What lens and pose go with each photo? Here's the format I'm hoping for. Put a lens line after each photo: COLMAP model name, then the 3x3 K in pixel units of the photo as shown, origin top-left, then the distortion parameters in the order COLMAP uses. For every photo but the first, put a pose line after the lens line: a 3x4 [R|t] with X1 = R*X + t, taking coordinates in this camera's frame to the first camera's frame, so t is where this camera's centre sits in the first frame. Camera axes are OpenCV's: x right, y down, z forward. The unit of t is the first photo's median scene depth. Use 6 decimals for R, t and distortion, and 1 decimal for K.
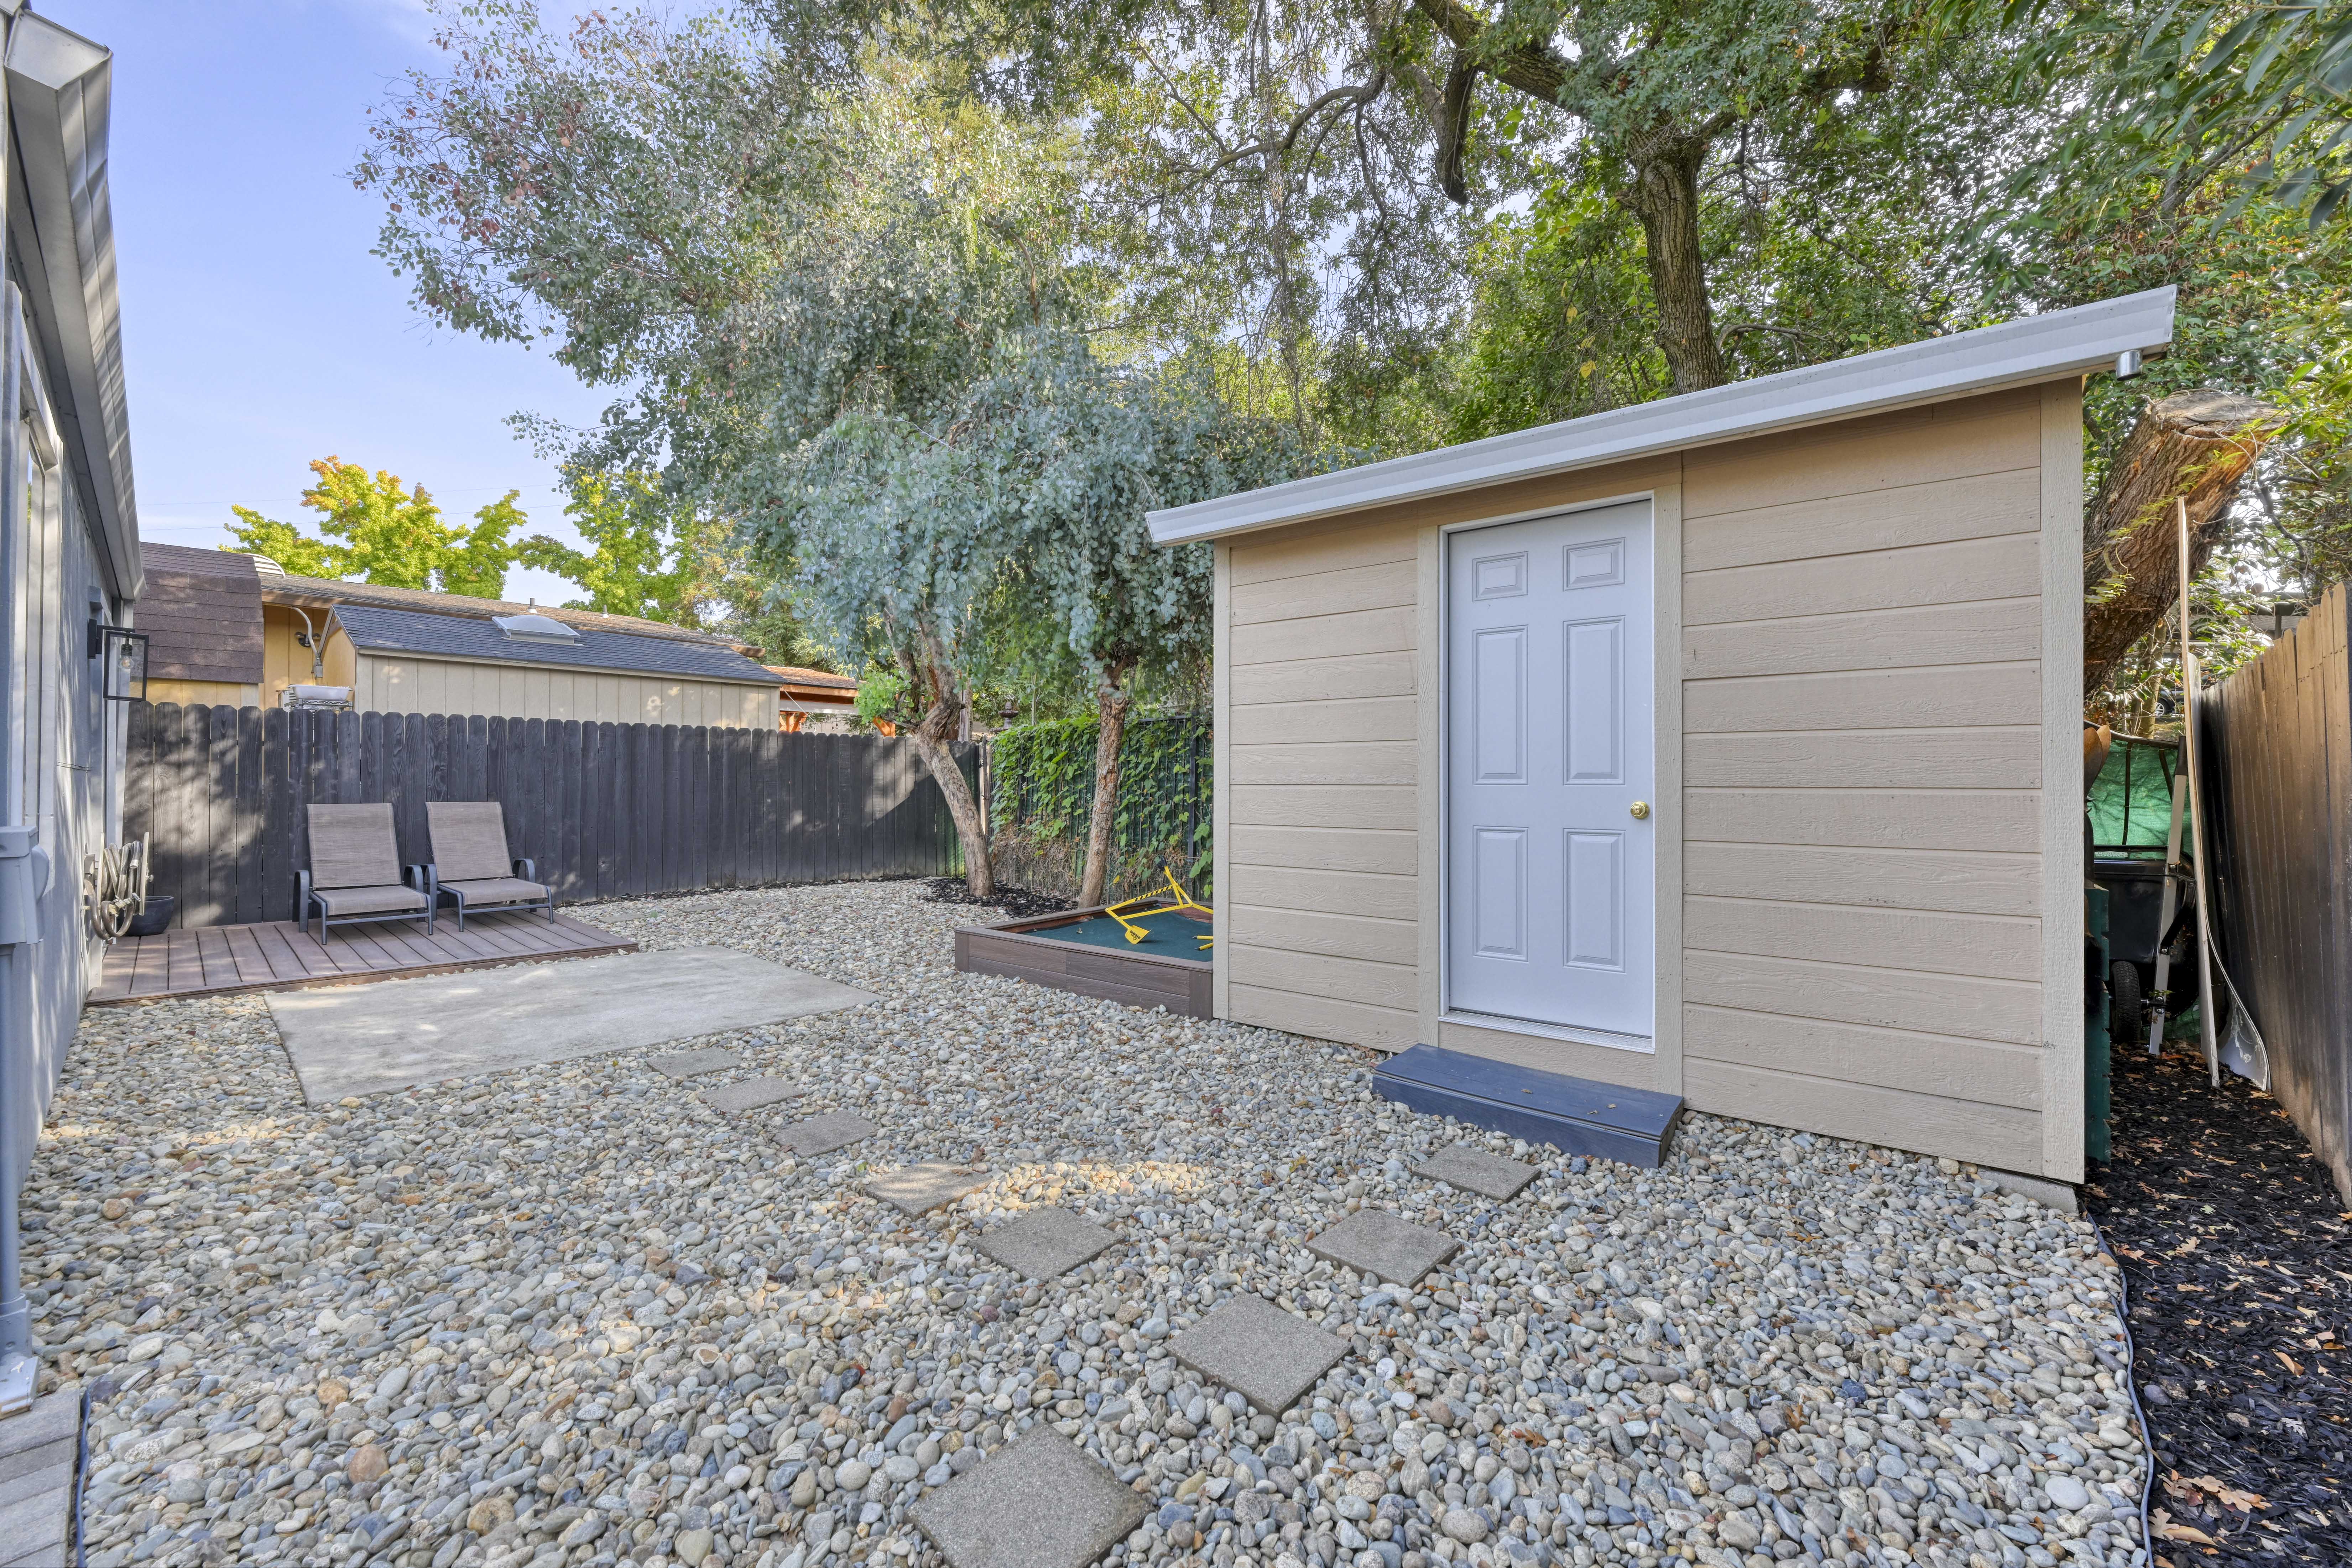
lens RADIAL K [[932.5, 0, 1183.8], [0, 932.5, 767.7], [0, 0, 1]] dist [-0.000781, -0.000397]
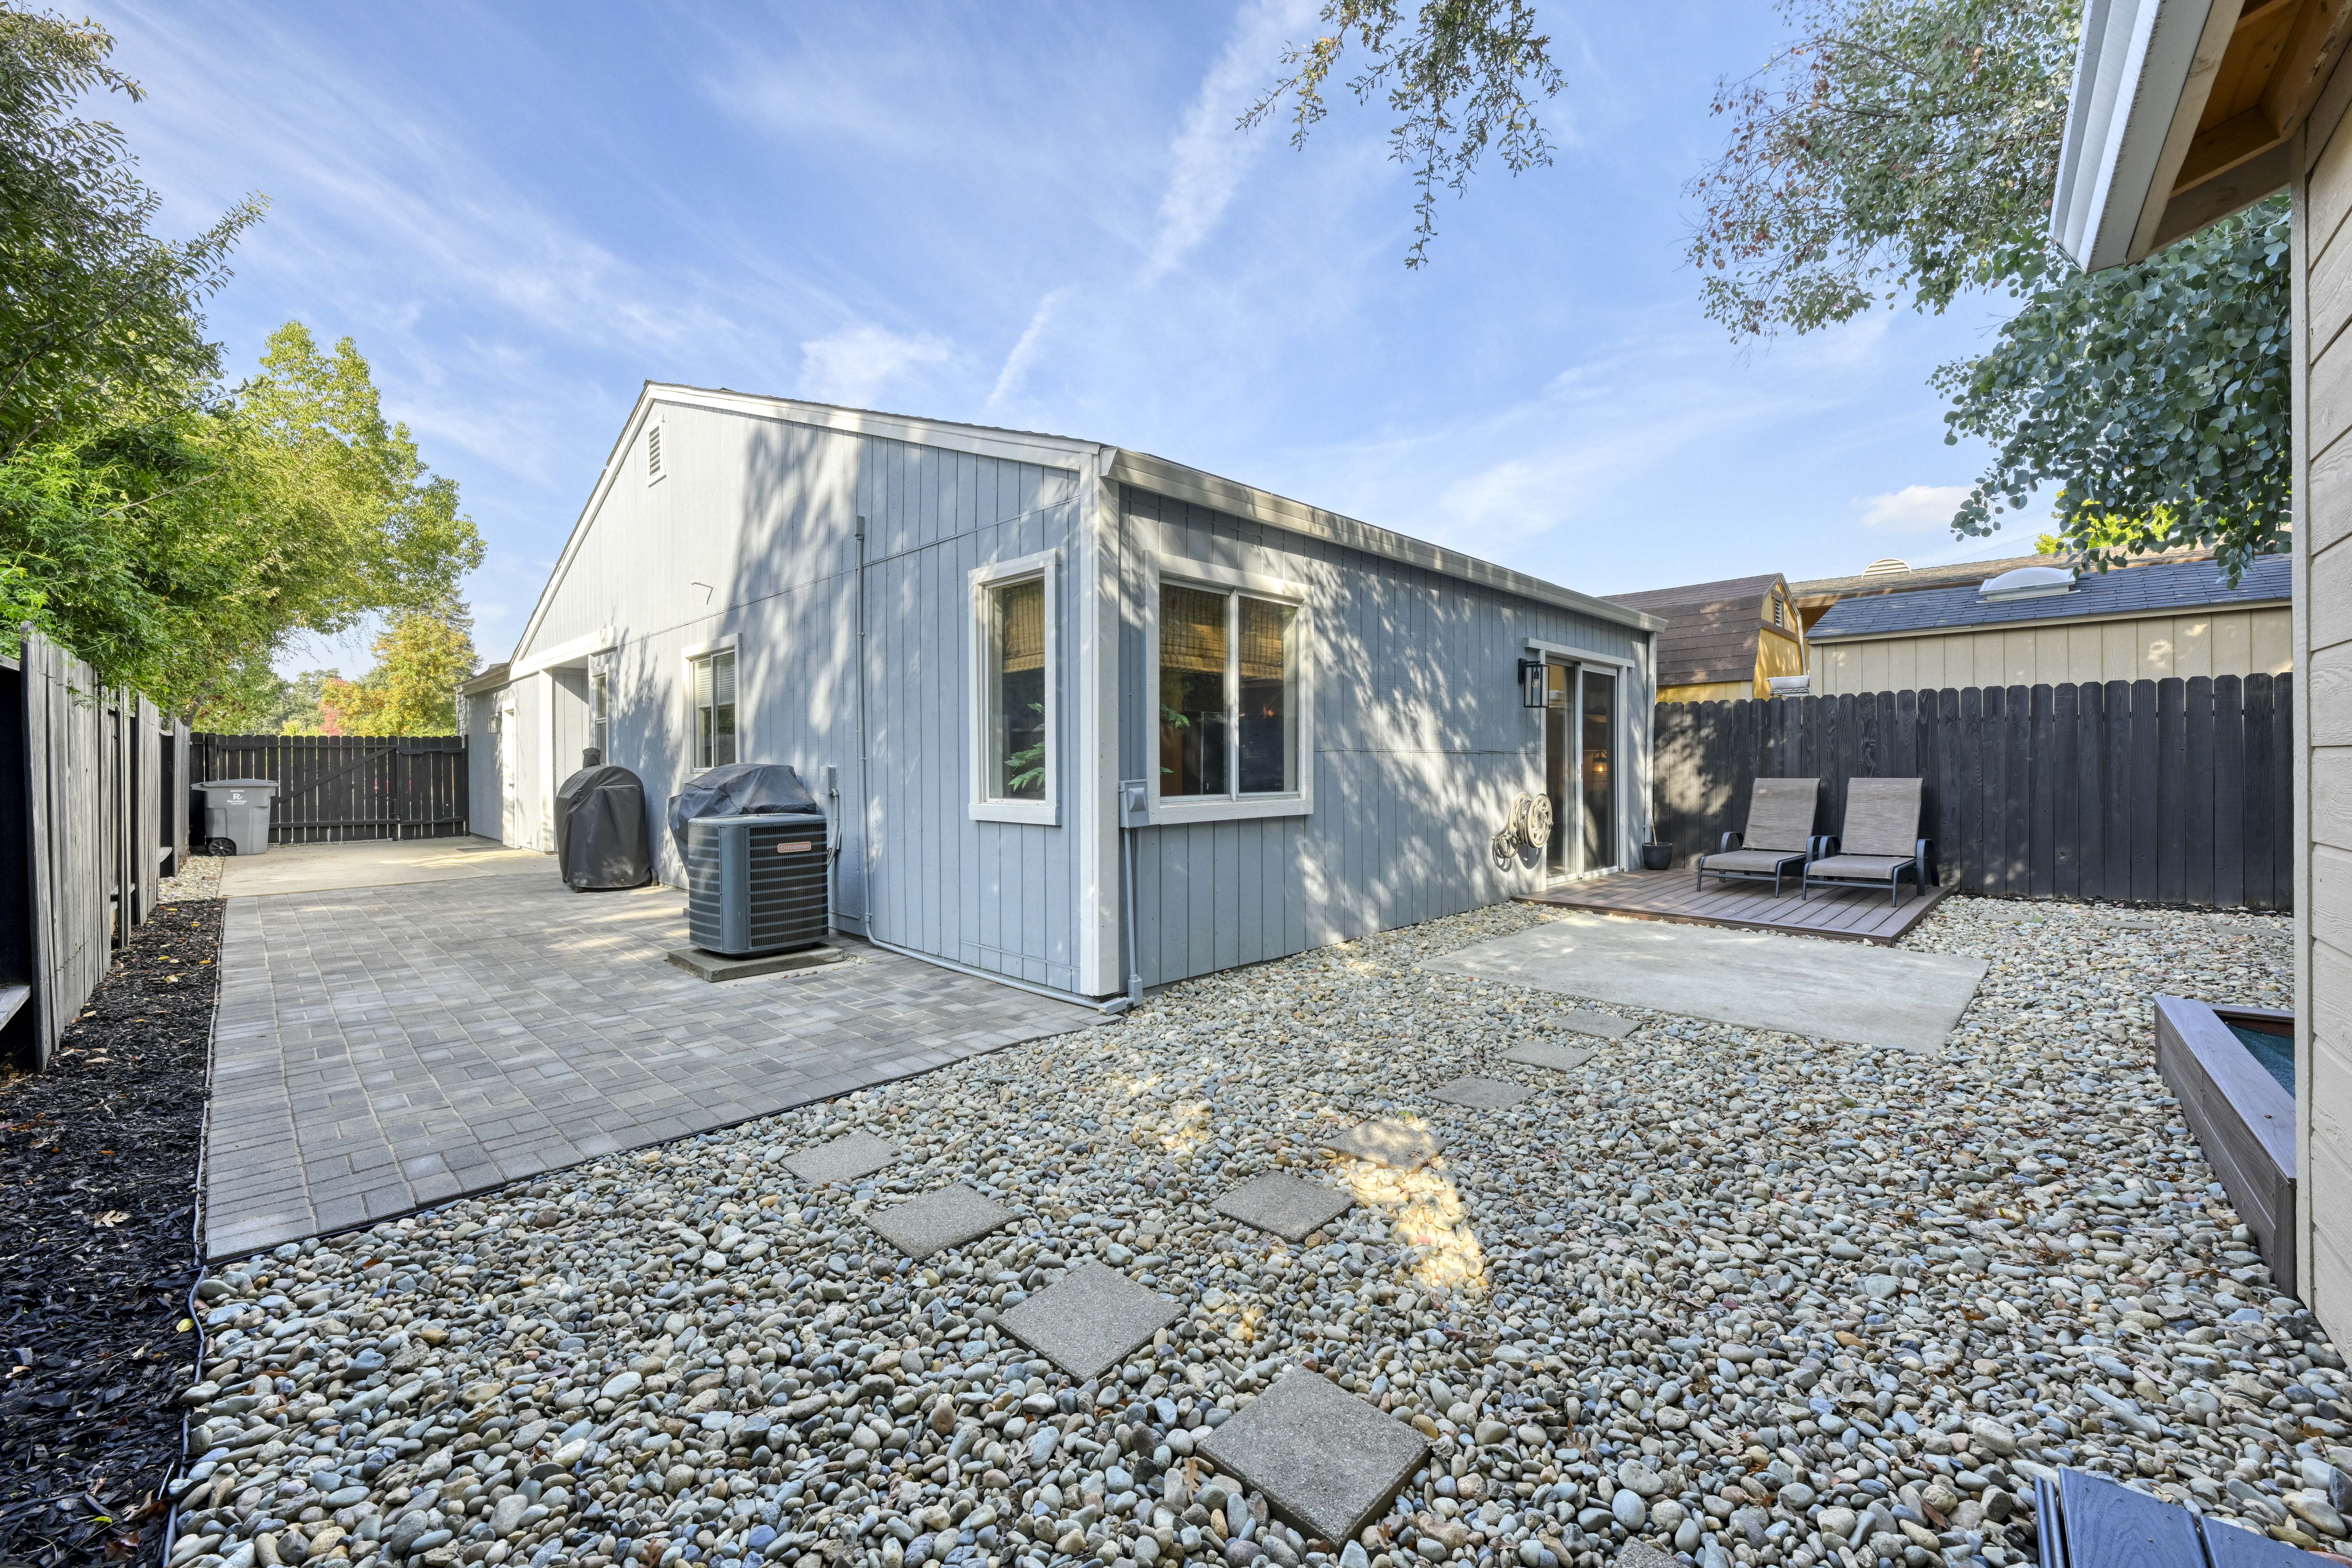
lens RADIAL K [[932.5, 0, 1184.2], [0, 932.5, 785.8], [0, 0, 1]] dist [-0.000781, -0.000397]
pose [[-0.041909, 0.020520, -0.998911, 0.296299], [0.024395, 0.999512, 0.019509, 0.008386], [0.998824, -0.023551, -0.042389, 0.320192]]
